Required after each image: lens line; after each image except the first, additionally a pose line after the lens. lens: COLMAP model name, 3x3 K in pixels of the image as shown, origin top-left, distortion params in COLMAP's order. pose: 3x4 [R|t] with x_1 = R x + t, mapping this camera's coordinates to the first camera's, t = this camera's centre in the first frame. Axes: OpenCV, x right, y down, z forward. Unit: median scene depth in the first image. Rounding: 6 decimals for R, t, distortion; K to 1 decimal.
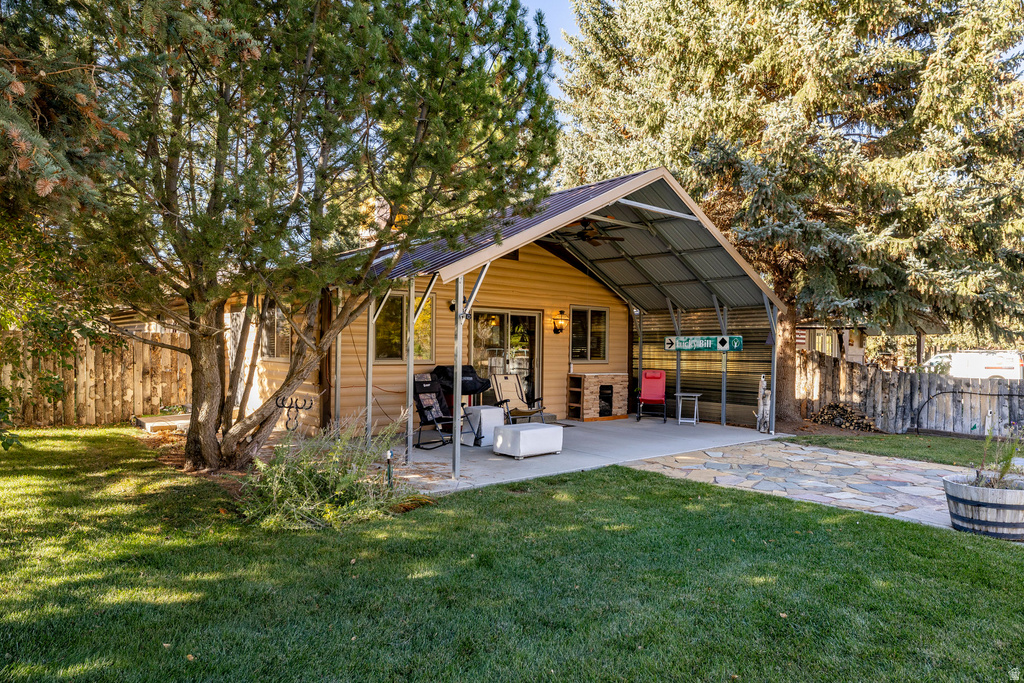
lens RADIAL K [[607.6, 0, 515.6], [0, 607.6, 348.5], [0, 0, 1]] dist [-0.003993, 0.000727]
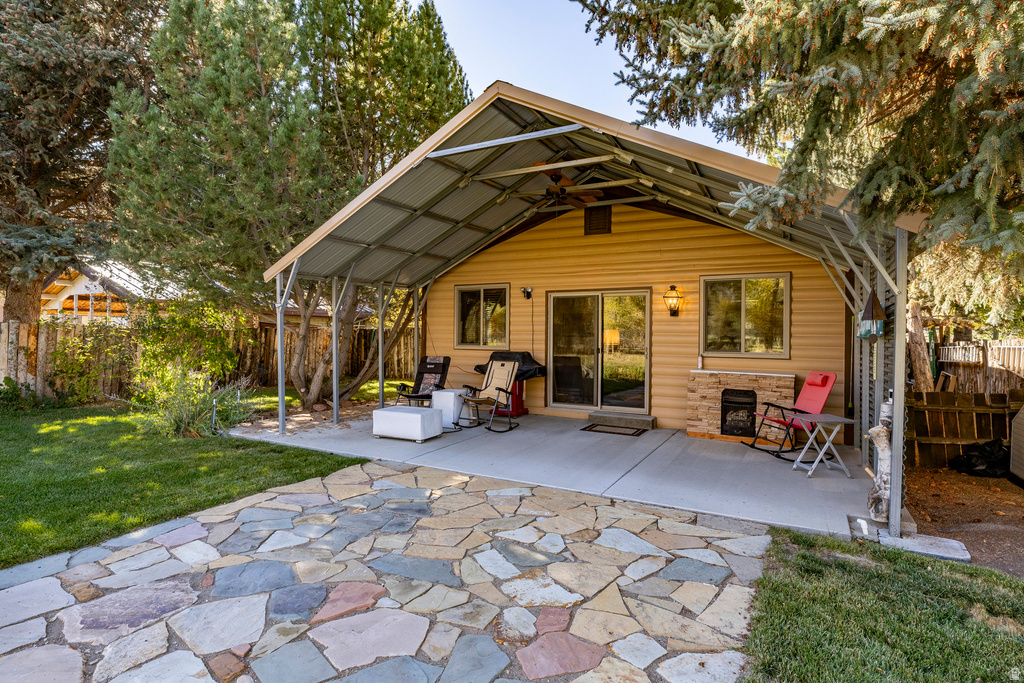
lens RADIAL K [[517.4, 0, 504.9], [0, 517.4, 344.9], [0, 0, 1]] dist [-0.002640, 0.000936]
pose [[0.380281, 0.005945, -0.924852, 0.611962], [-0.008429, 0.999960, 0.002962, 0.012047], [0.924833, 0.006669, 0.380316, 0.577557]]
